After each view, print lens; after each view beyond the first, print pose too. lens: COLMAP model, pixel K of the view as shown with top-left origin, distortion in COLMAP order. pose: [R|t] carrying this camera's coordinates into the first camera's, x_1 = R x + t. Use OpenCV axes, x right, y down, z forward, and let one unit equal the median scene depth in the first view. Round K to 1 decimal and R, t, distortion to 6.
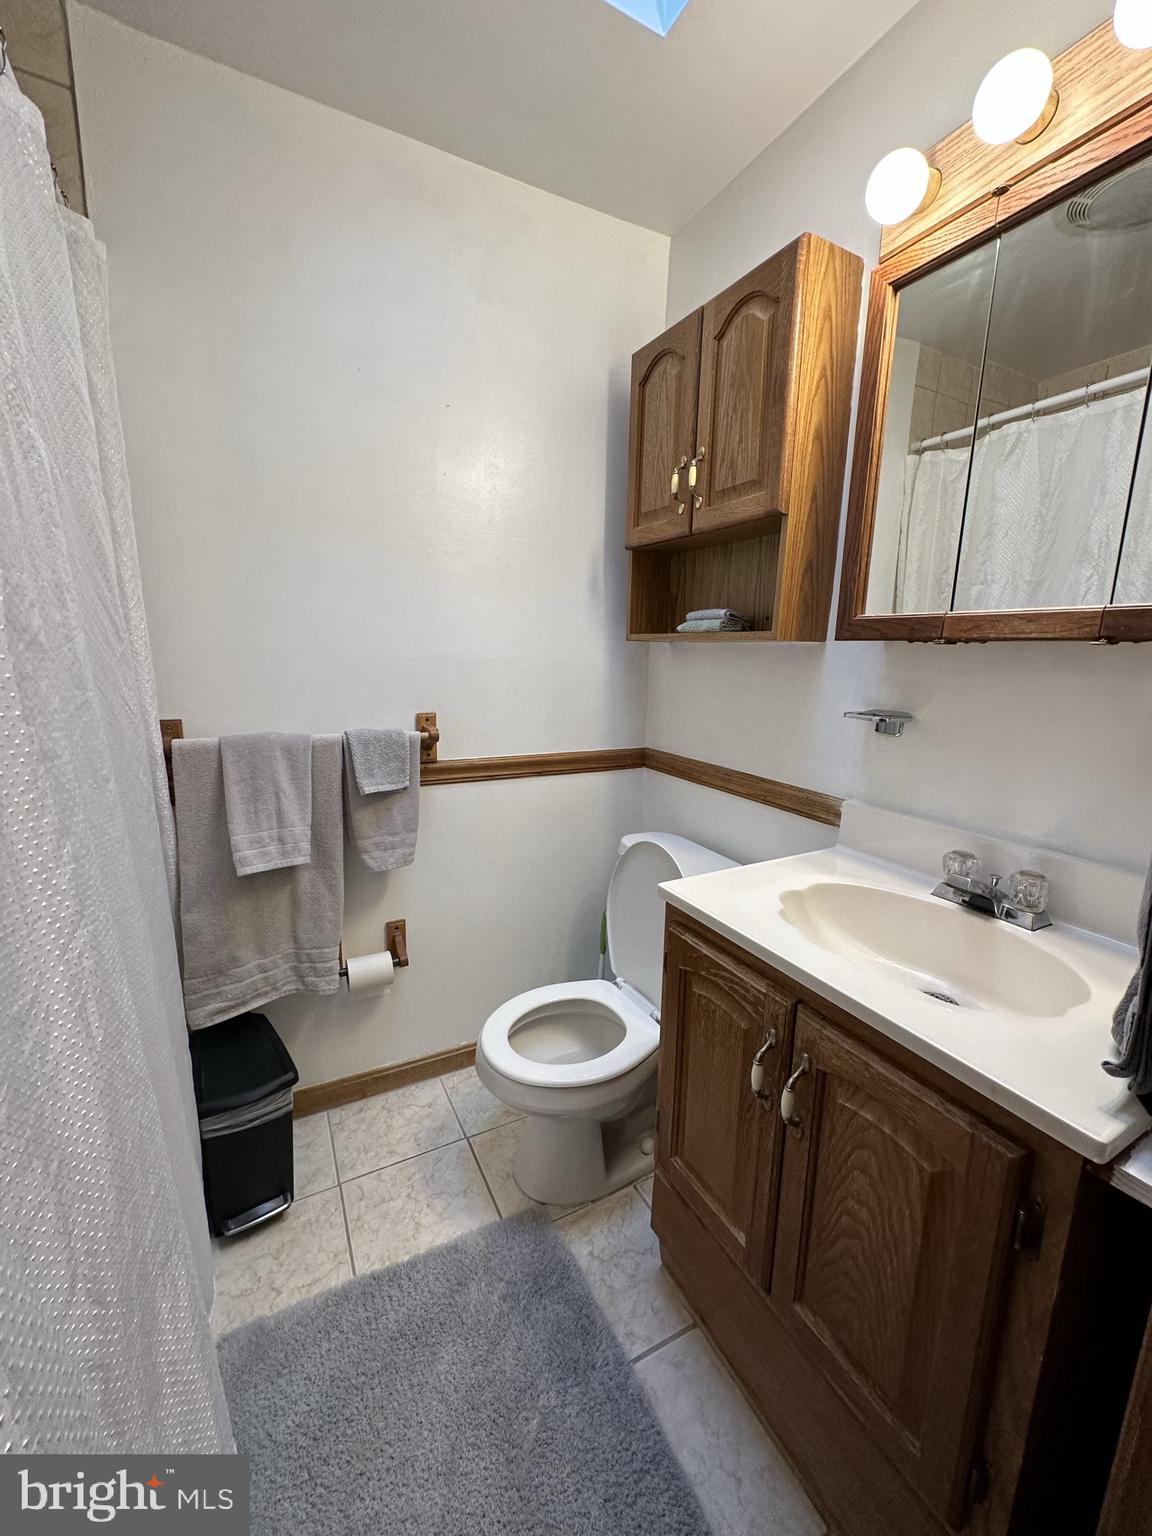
lens RADIAL K [[613.9, 0, 573.9], [0, 613.9, 766.1], [0, 0, 1]] dist [-0.002118, 0.000736]
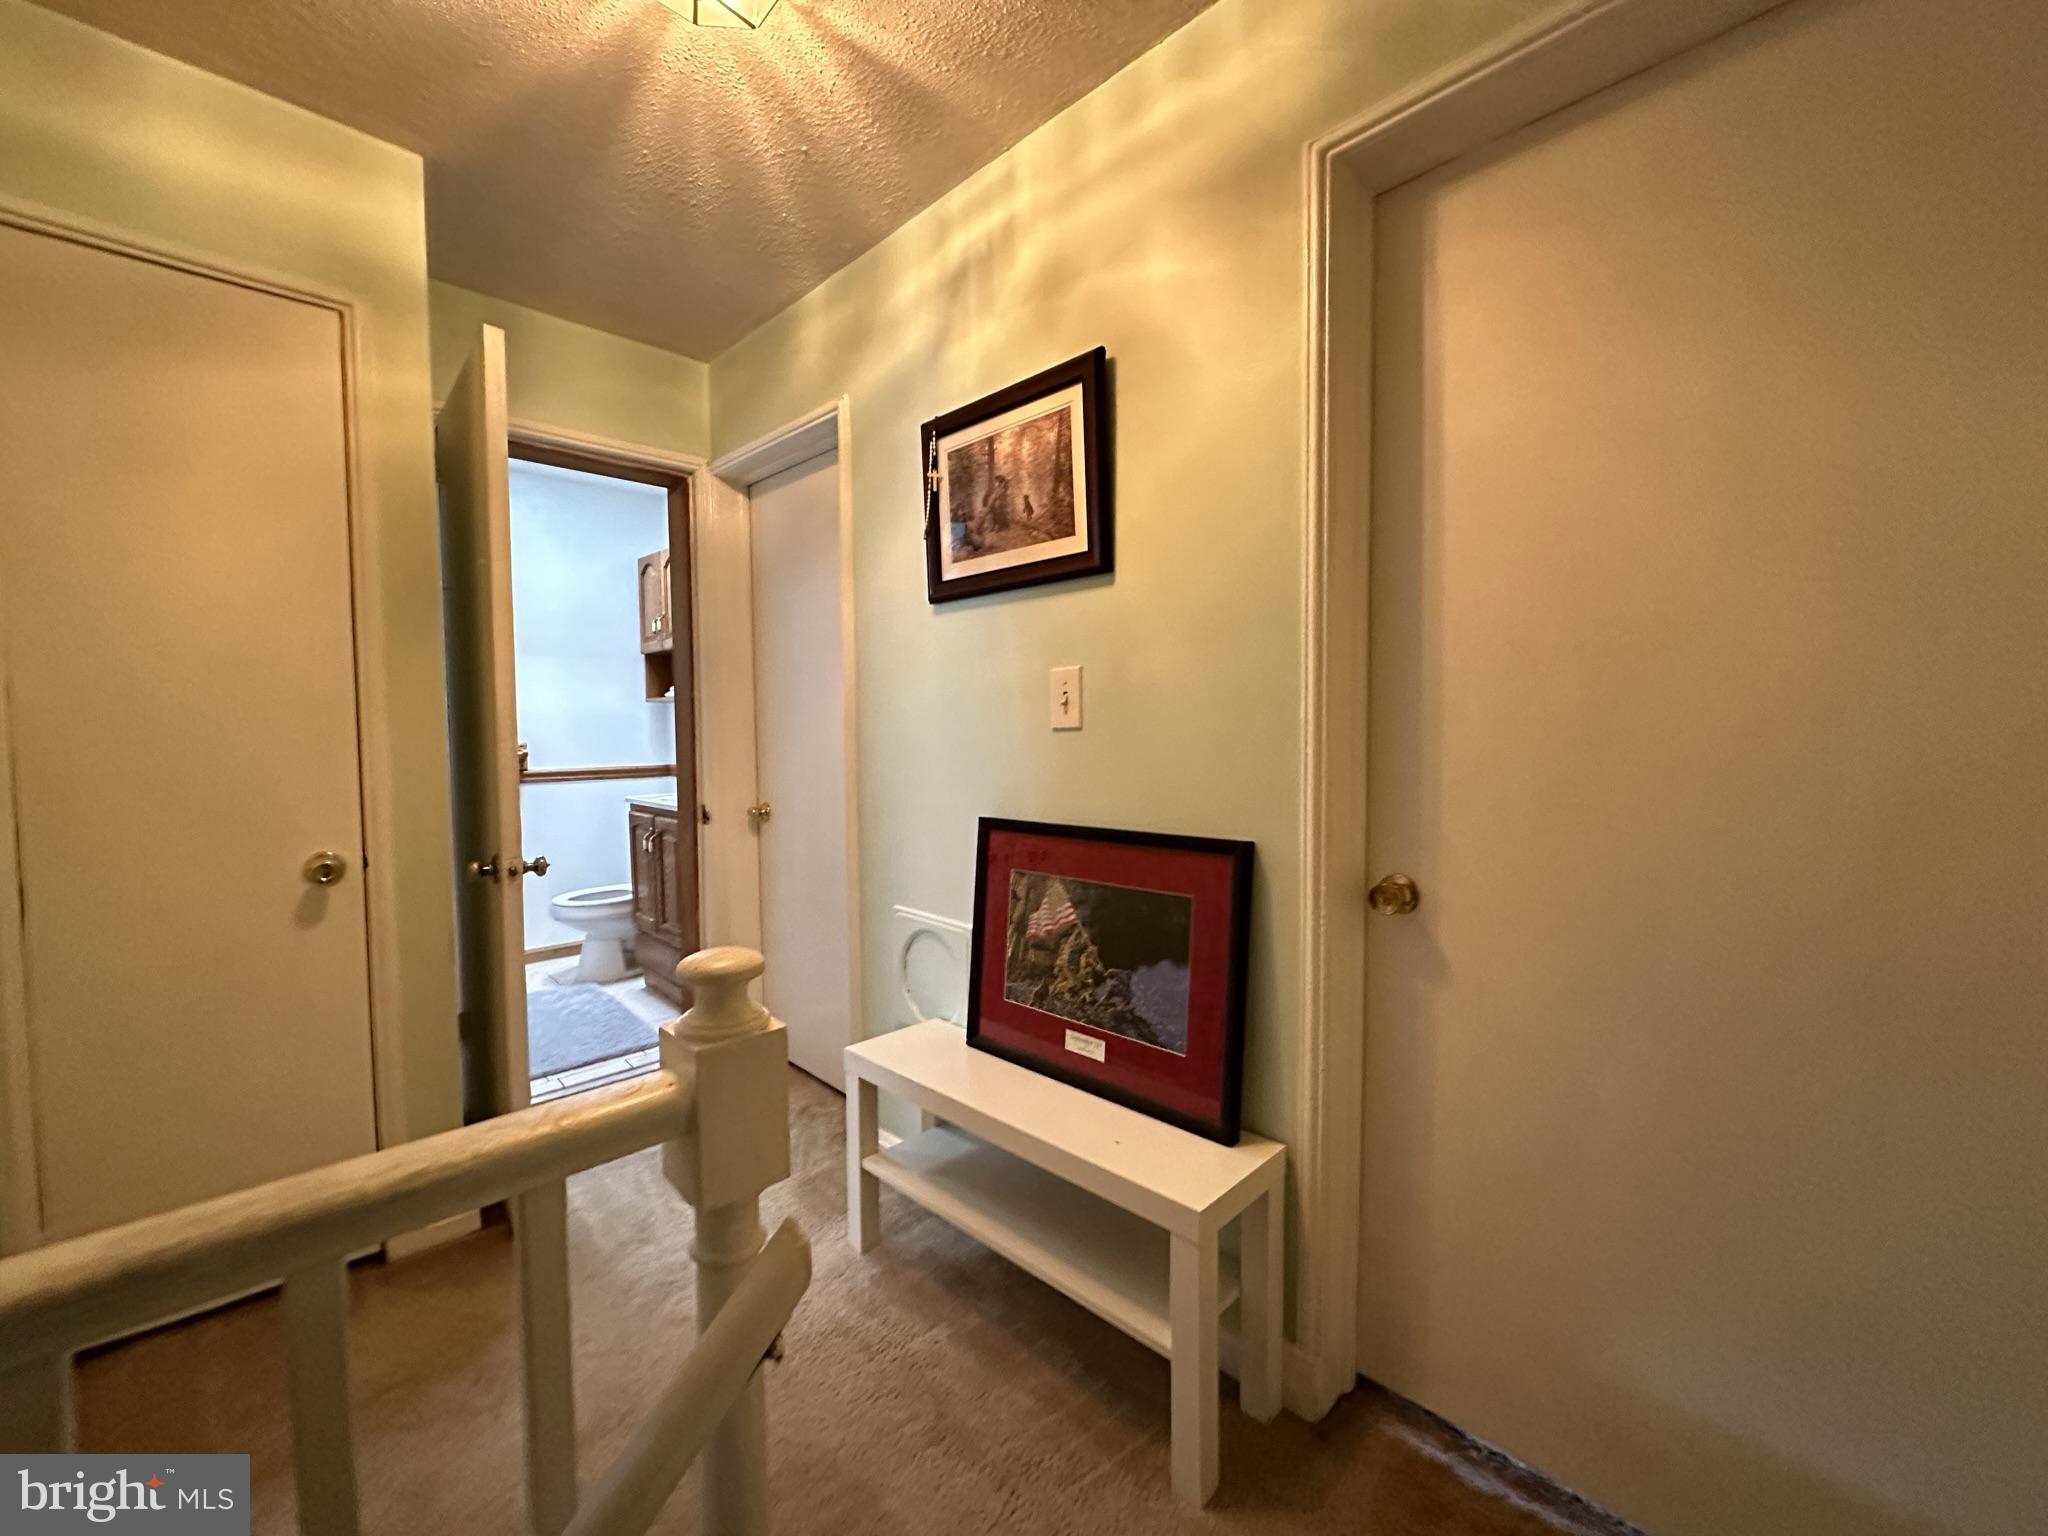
lens RADIAL K [[818.5, 0, 1022.2], [0, 818.5, 773.0], [0, 0, 1]] dist [-0.002118, 0.000736]
pose [[0.951520, -0.042746, 0.304604, 0.551533], [0.084983, 0.988283, -0.126783, 0.556001], [-0.295615, 0.146523, 0.944003, -2.187597]]
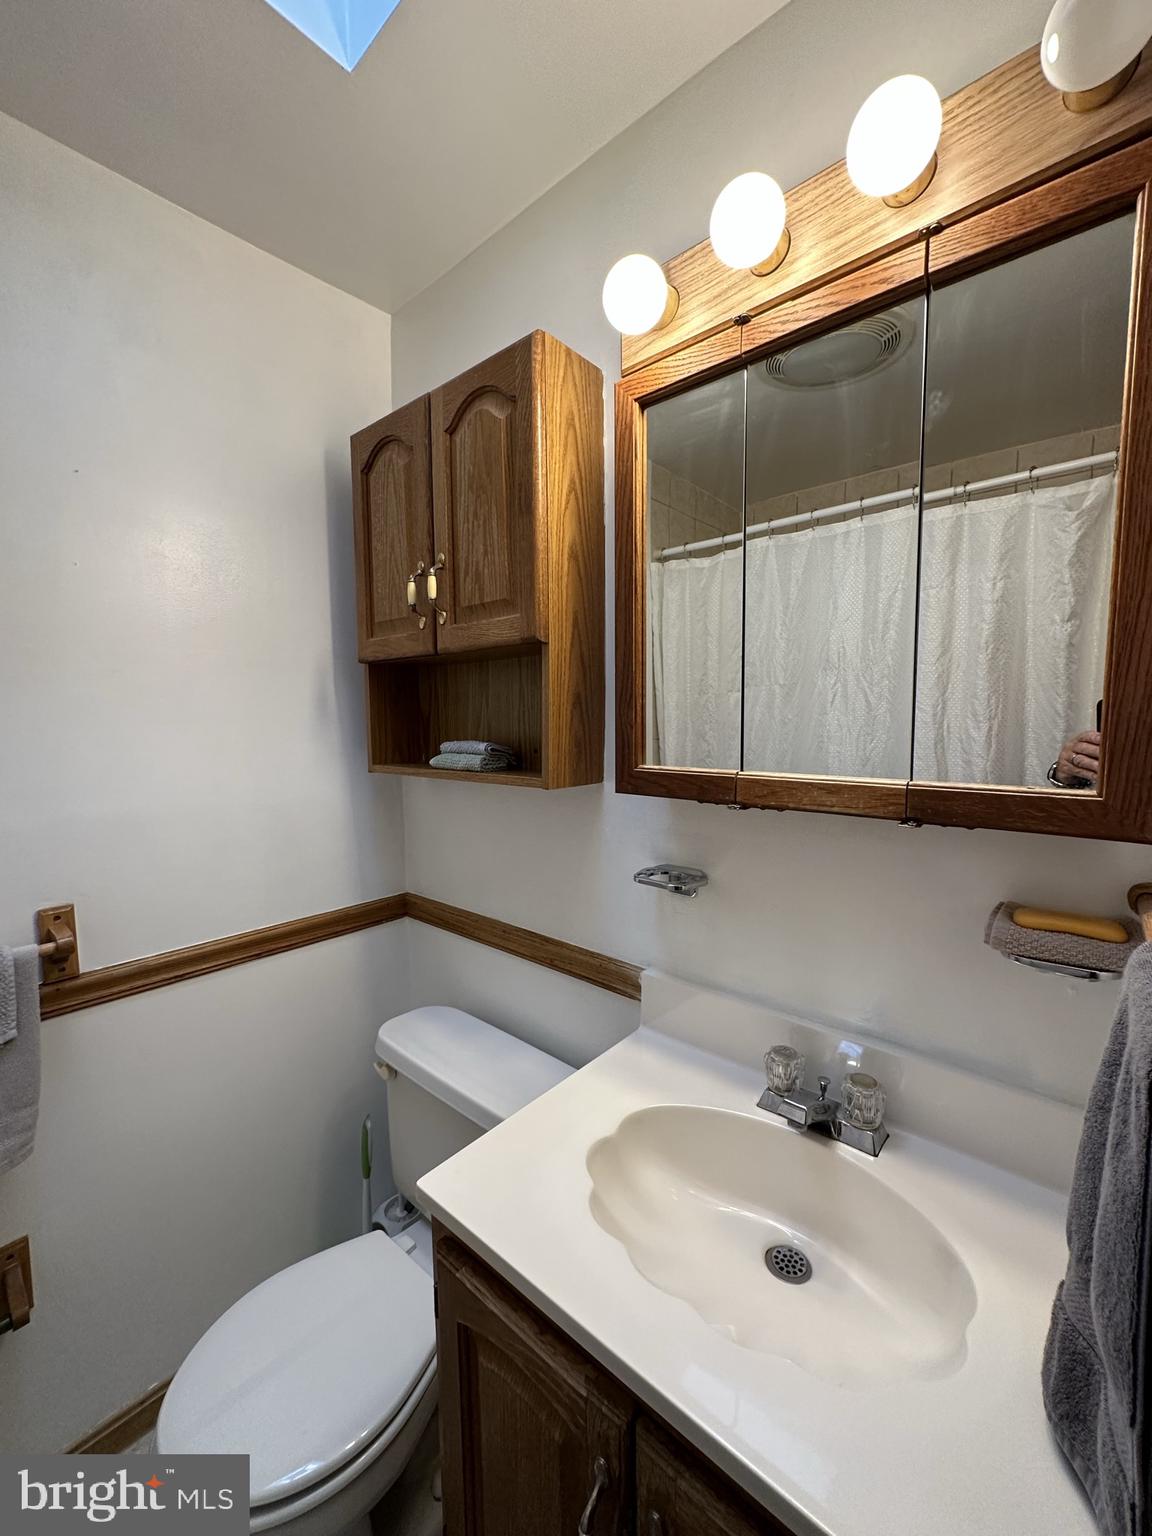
lens RADIAL K [[613.9, 0, 573.9], [0, 613.9, 766.1], [0, 0, 1]] dist [-0.002118, 0.000736]
pose [[0.935044, -0.058709, 0.349638, 0.077443], [0.094774, 0.991696, -0.086935, -0.162644], [-0.341631, 0.114425, 0.932843, 0.221819]]
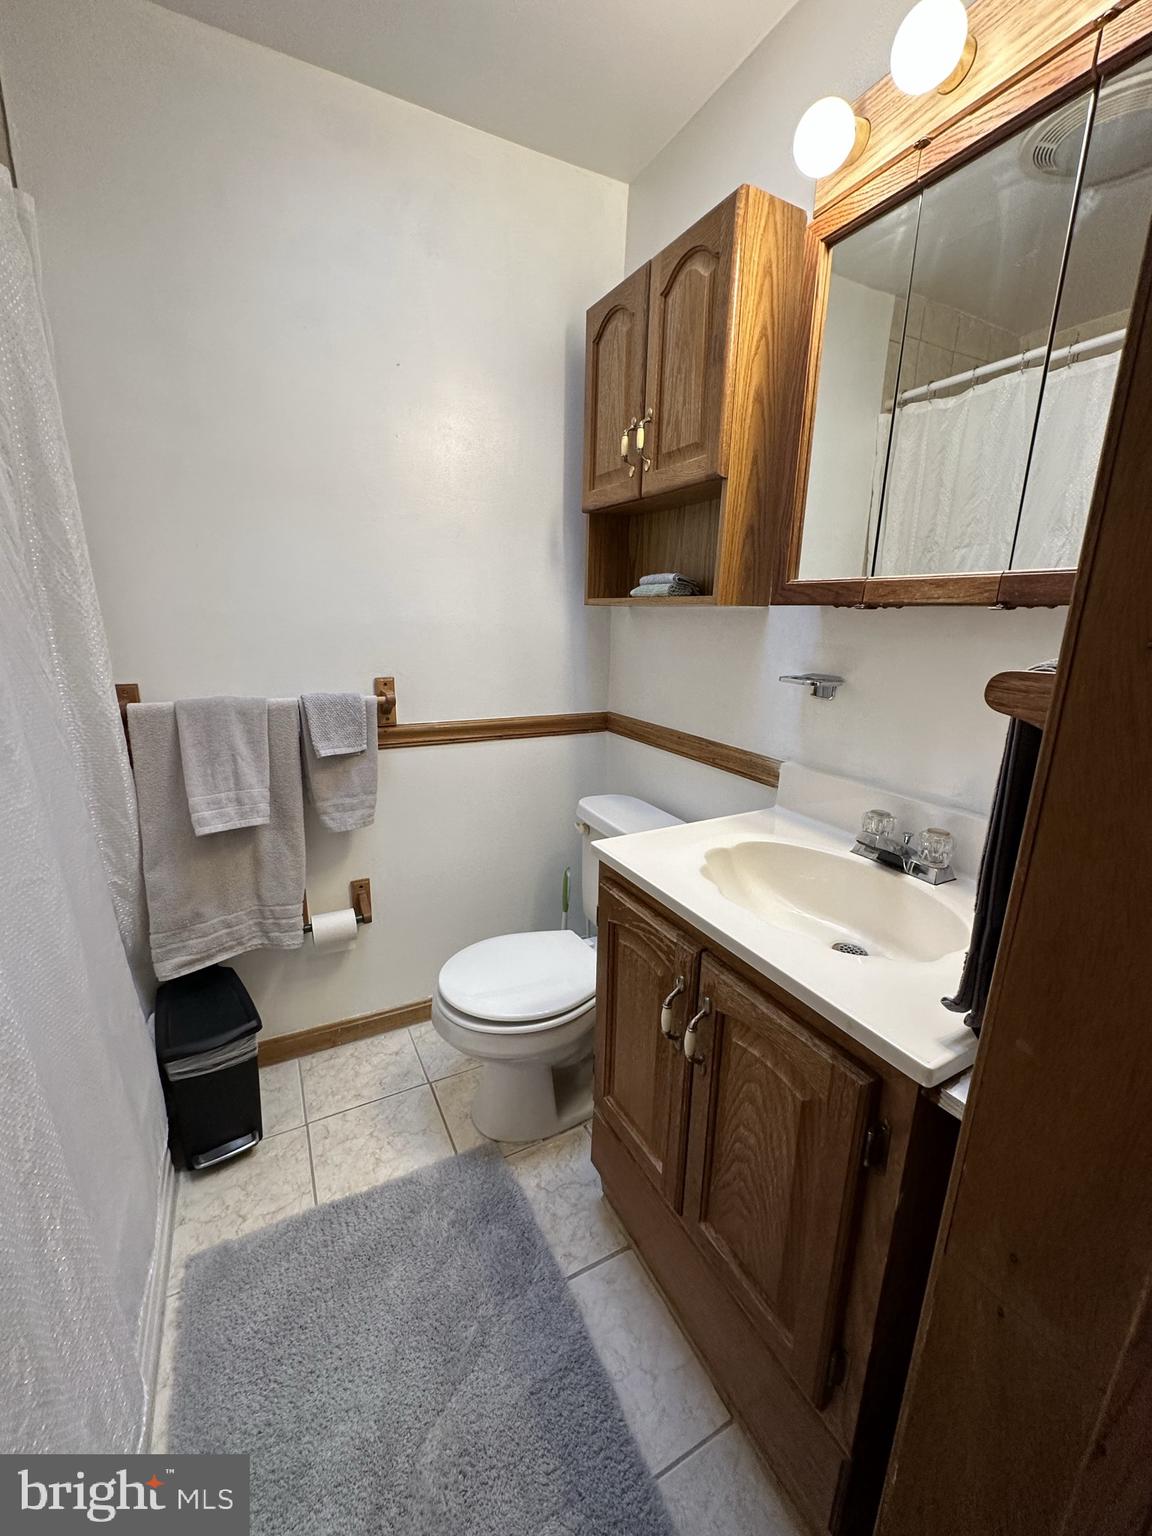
lens RADIAL K [[613.7, 0, 574.0], [0, 613.7, 766.2], [0, 0, 1]] dist [-0.002197, 0.000718]
pose [[1.000000, -0.000836, 0.000299, 0.093288], [0.000817, 0.998394, 0.056642, 0.003633], [-0.000345, -0.056642, 0.998395, -0.028663]]
